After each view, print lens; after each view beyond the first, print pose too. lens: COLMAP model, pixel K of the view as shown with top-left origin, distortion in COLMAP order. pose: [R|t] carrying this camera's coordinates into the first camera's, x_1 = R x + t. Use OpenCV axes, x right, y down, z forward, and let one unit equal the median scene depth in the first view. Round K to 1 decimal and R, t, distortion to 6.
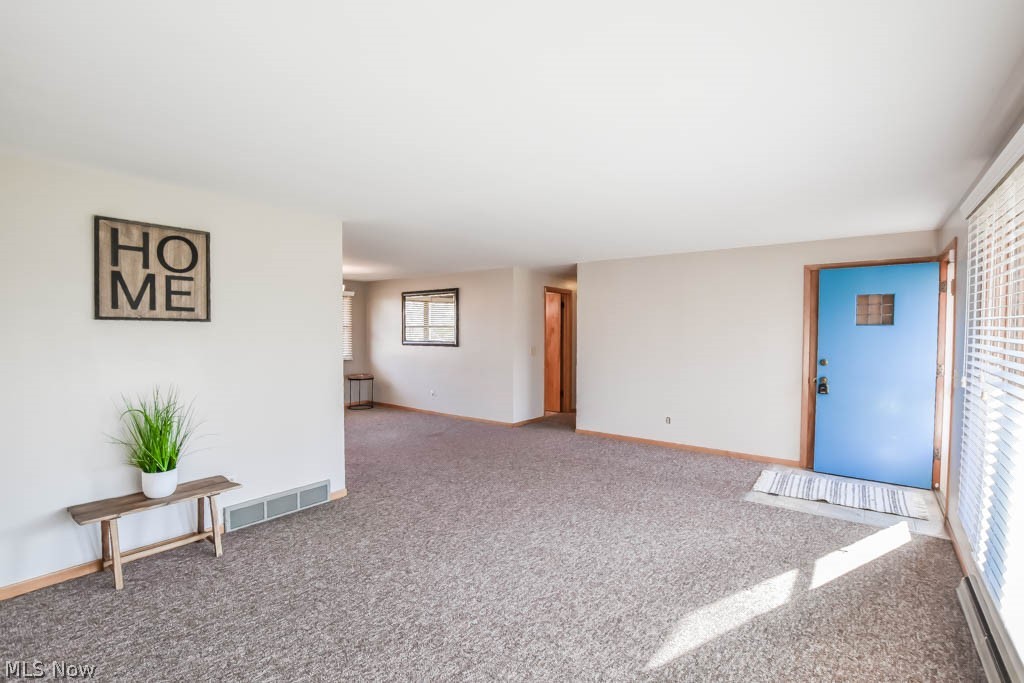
lens RADIAL K [[462.9, 0, 523.8], [0, 462.9, 343.3], [0, 0, 1]] dist [-0.028896, 0.000862]
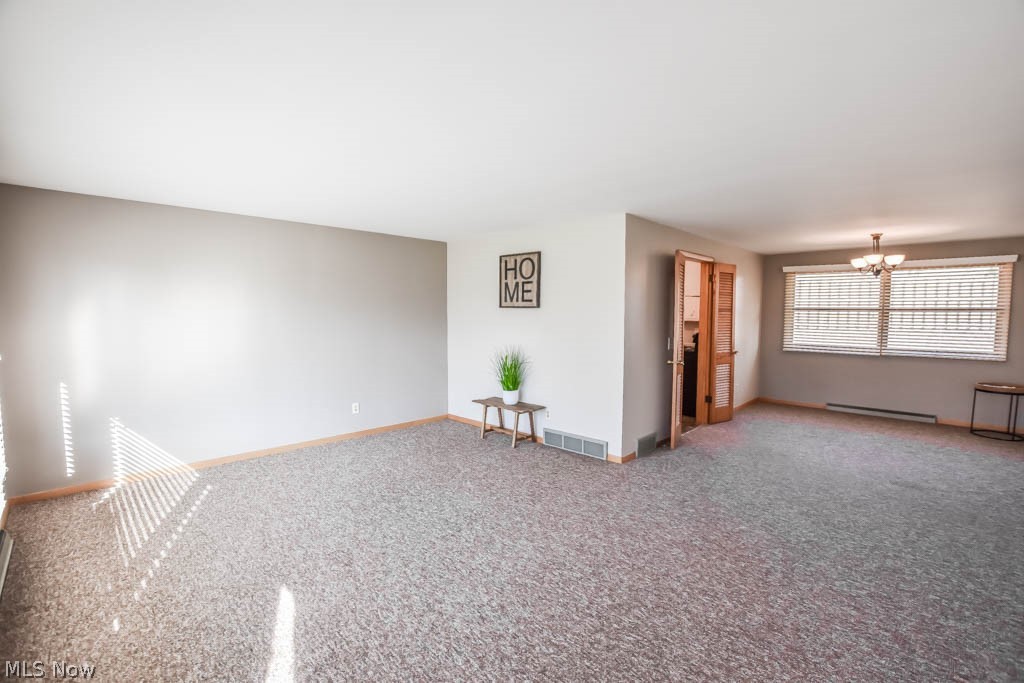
lens RADIAL K [[462.9, 0, 523.8], [0, 462.9, 343.3], [0, 0, 1]] dist [-0.028896, 0.000862]
pose [[-0.114754, 0.063337, -0.991373, 0.986411], [-0.030252, 0.997280, 0.067216, -0.032951], [0.992933, 0.037704, -0.112526, 1.208408]]
